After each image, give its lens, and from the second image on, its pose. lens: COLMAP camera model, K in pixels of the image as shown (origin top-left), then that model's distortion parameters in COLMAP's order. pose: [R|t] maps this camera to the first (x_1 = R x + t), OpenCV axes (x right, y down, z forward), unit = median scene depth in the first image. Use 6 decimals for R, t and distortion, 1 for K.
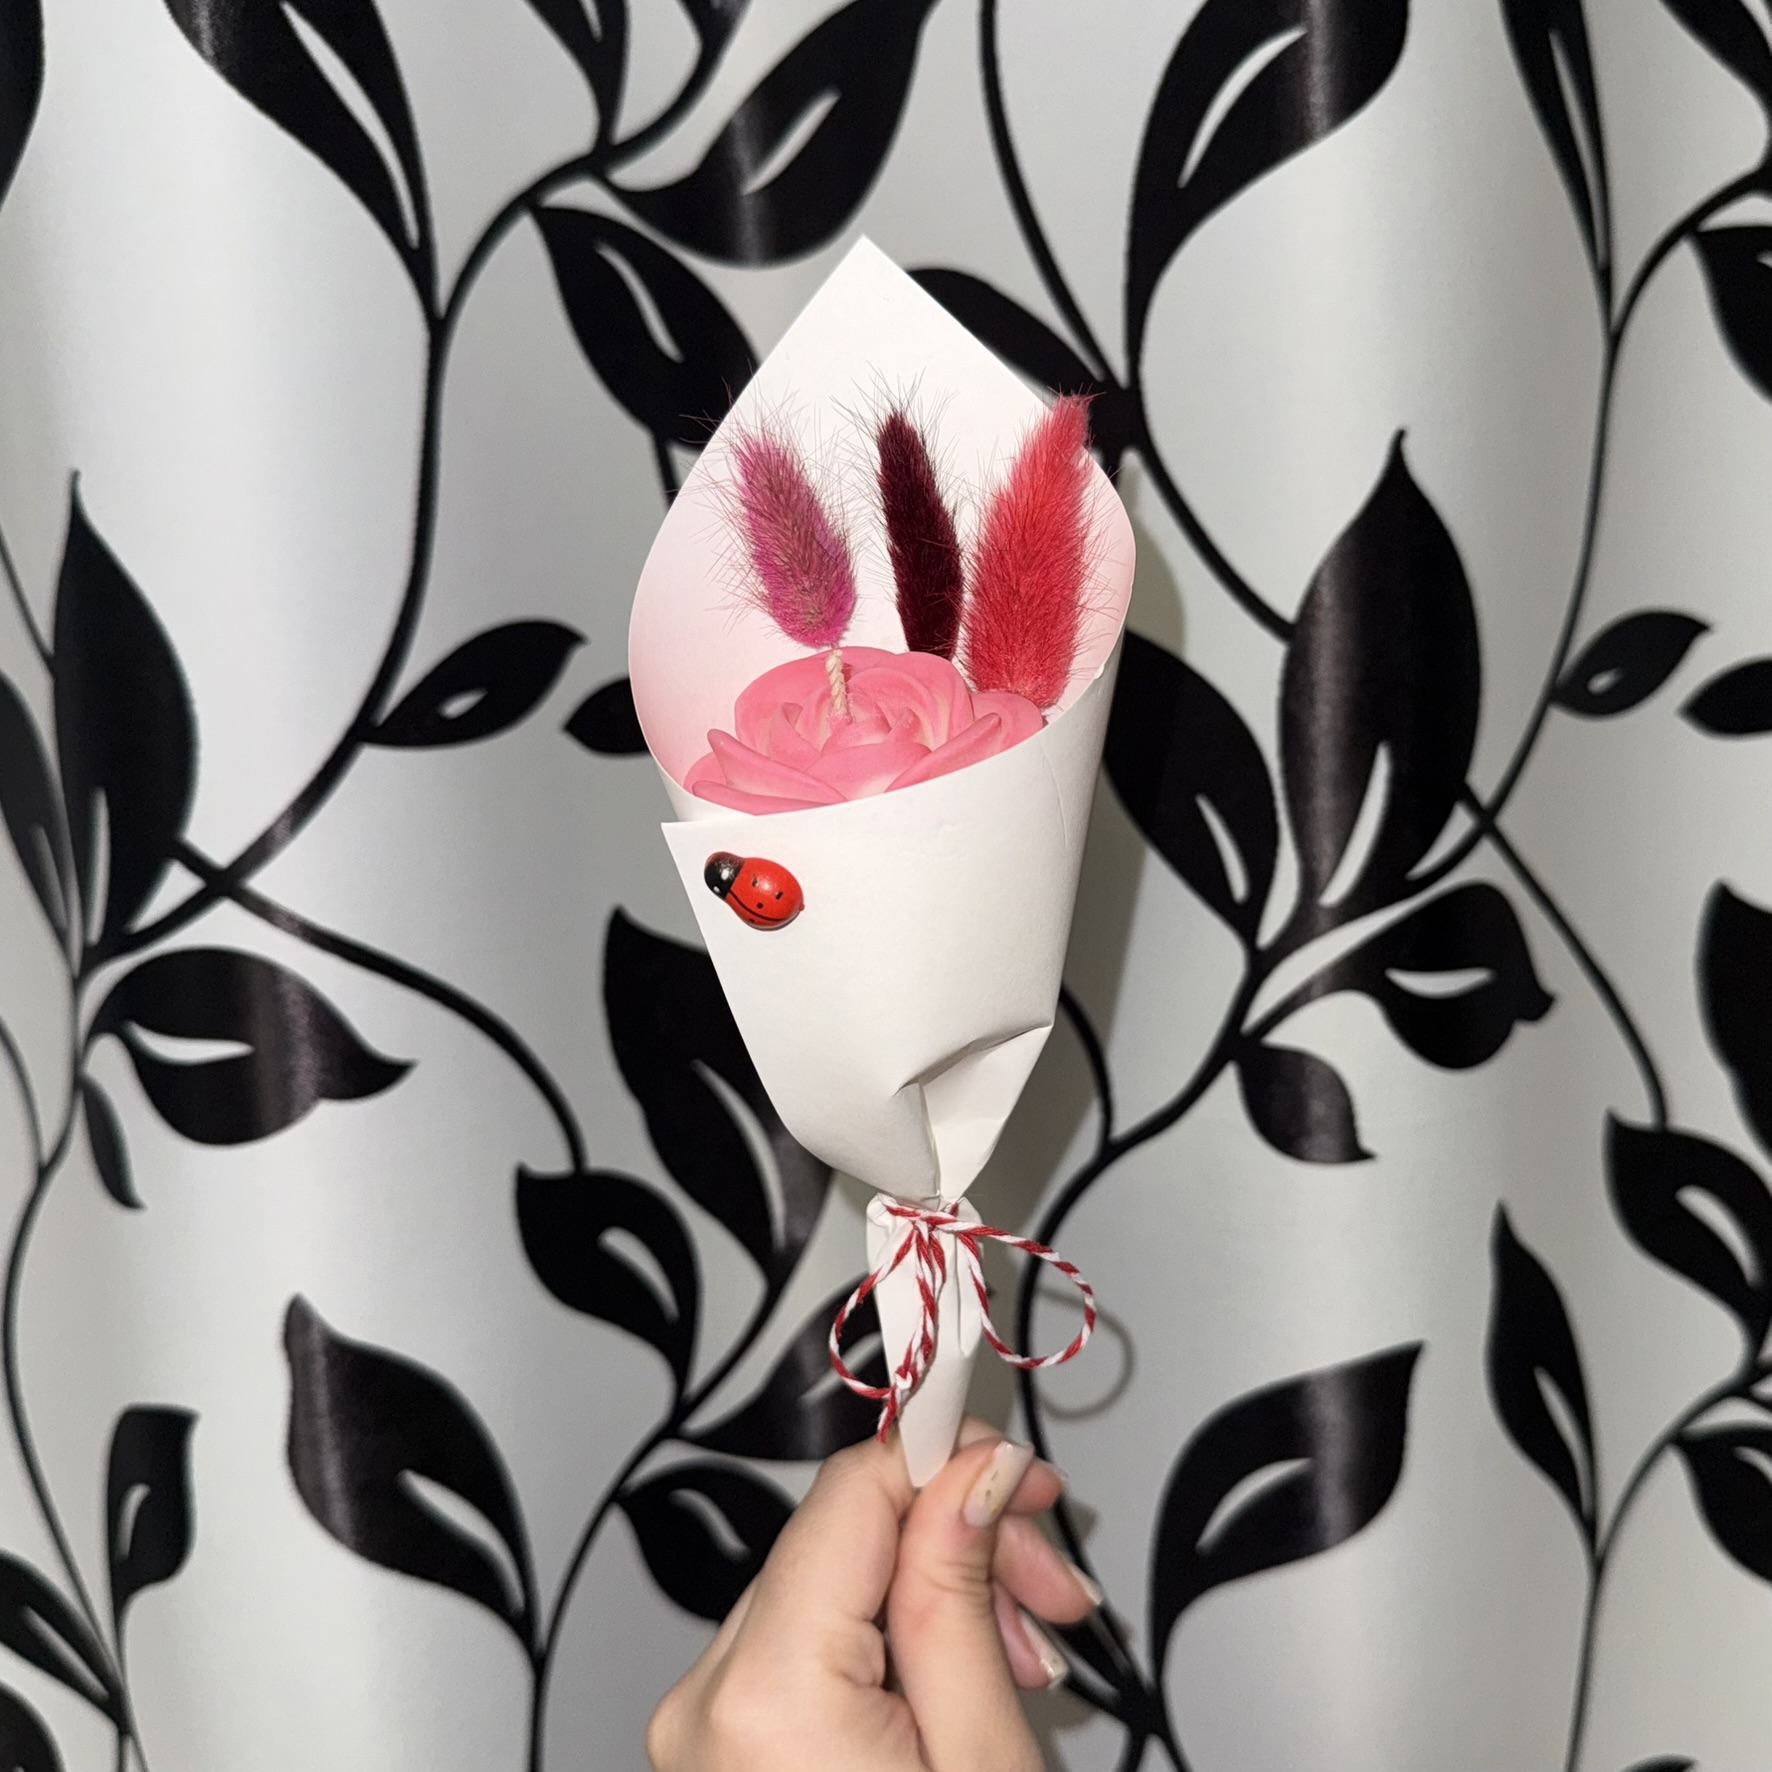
lens RADIAL K [[2117.9, 0, 976.0], [0, 2117.9, 933.5], [0, 0, 1]] dist [0.119019, -0.416549]
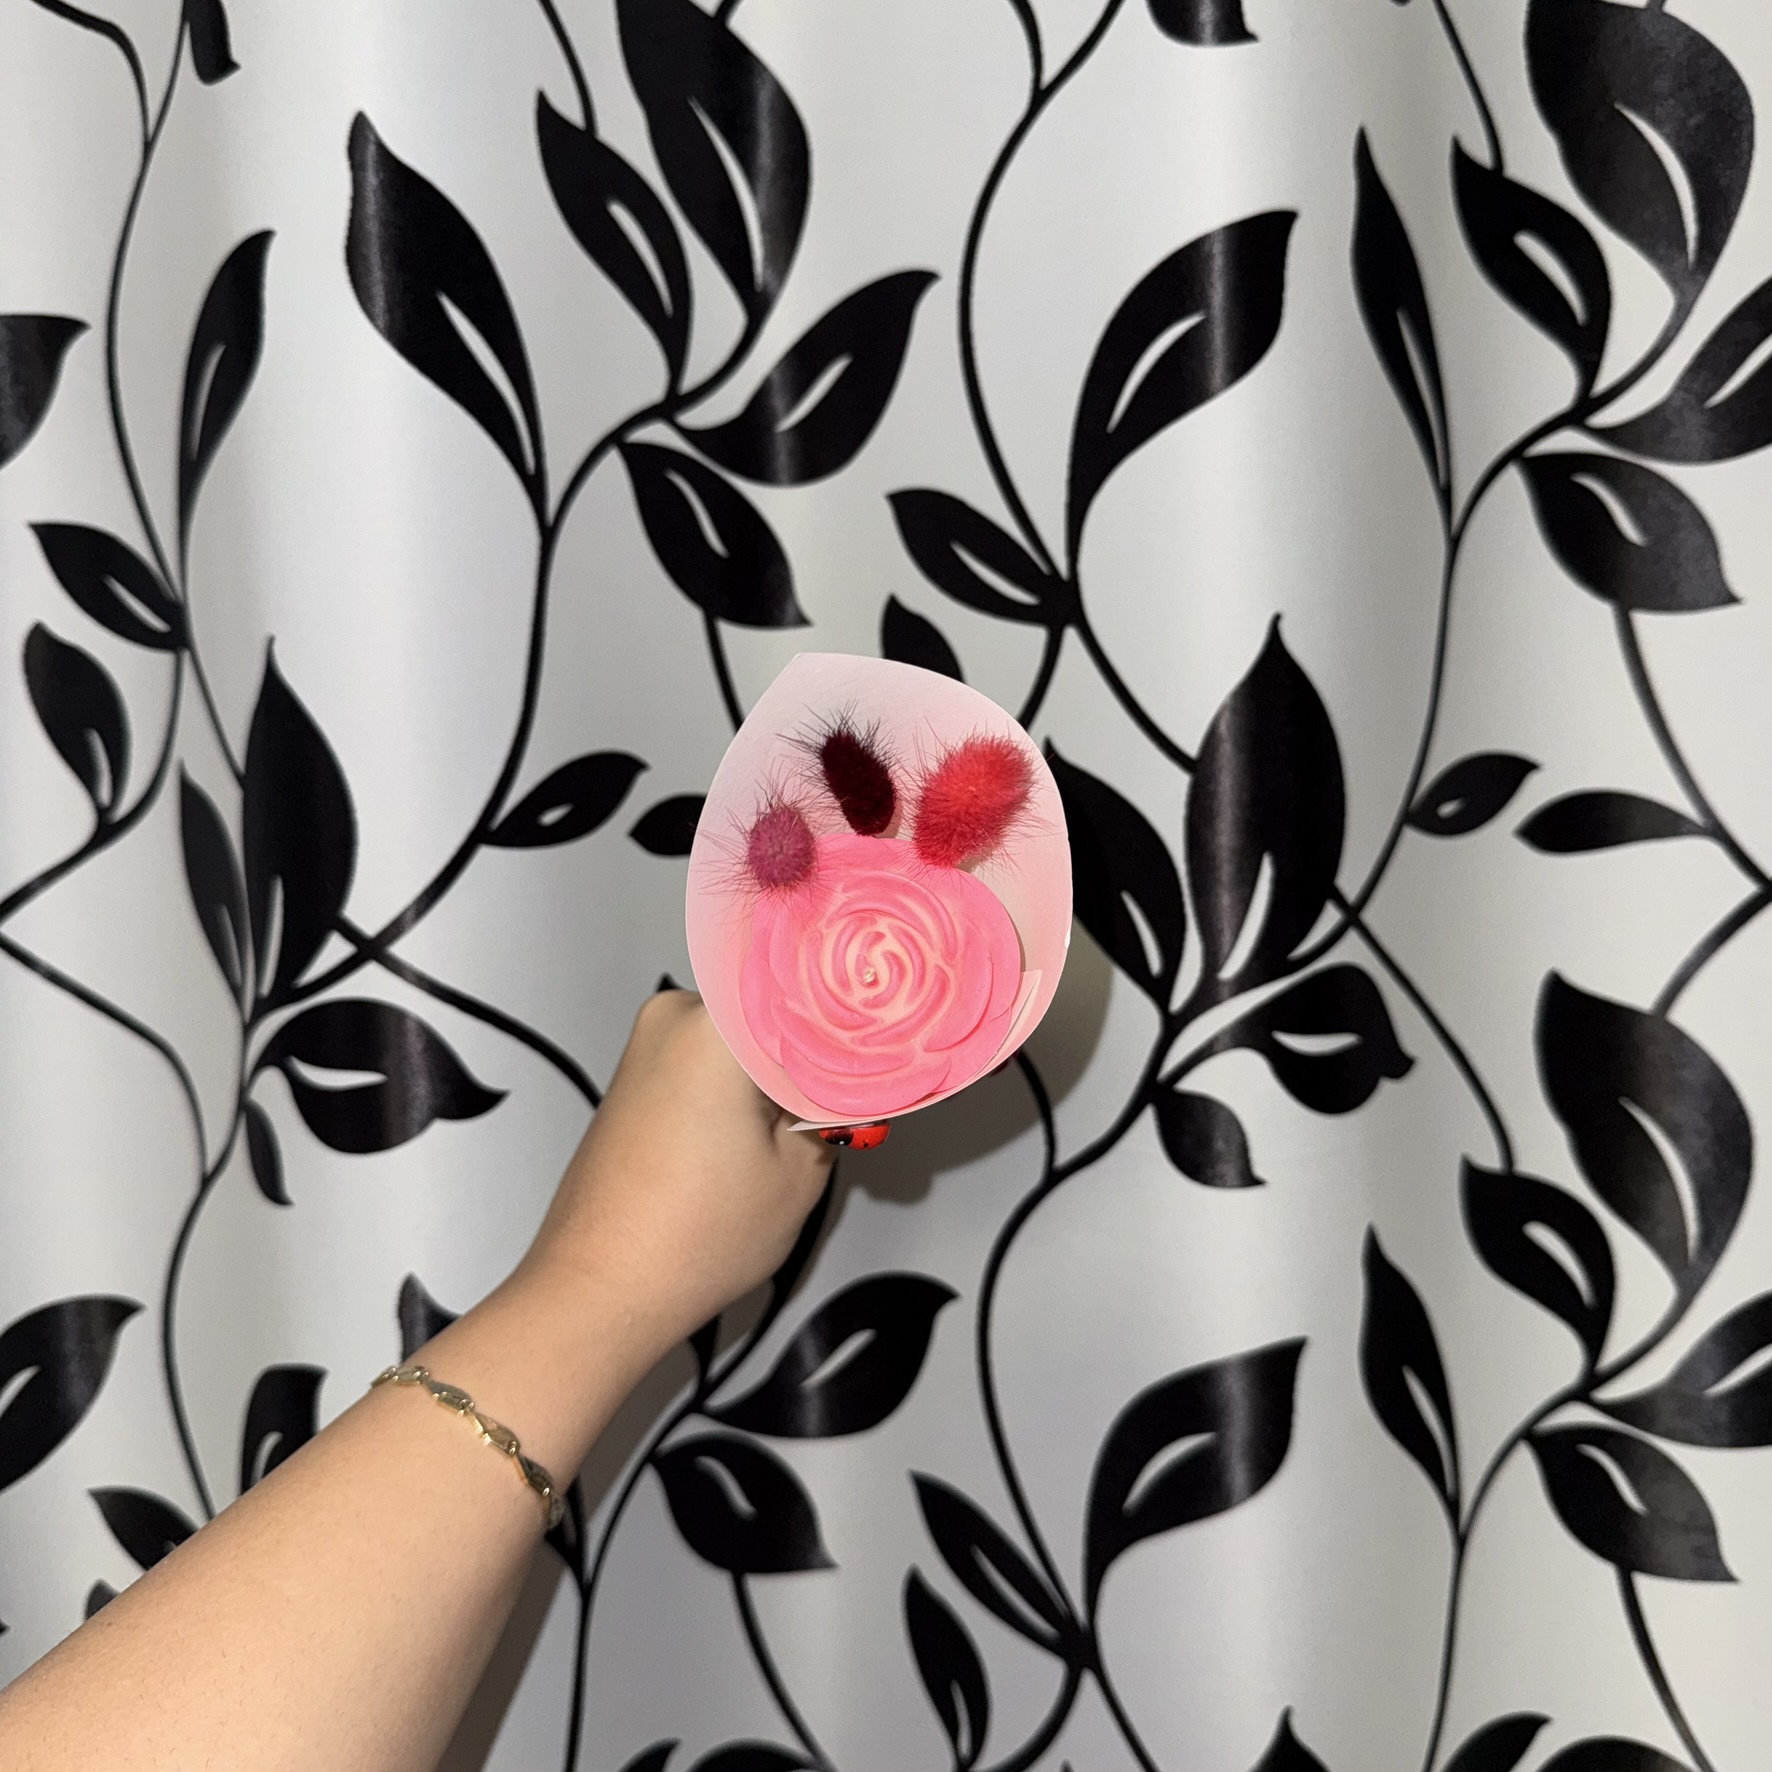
lens RADIAL K [[1919.6, 0, 879.0], [0, 1919.6, 841.9], [0, 0, 1]] dist [0.177422, -0.588957]
pose [[0.999047, 0.011429, -0.042125, 0.006694], [-0.015646, 0.994747, -0.101166, 0.024744], [0.040747, 0.101728, 0.993977, -0.161610]]
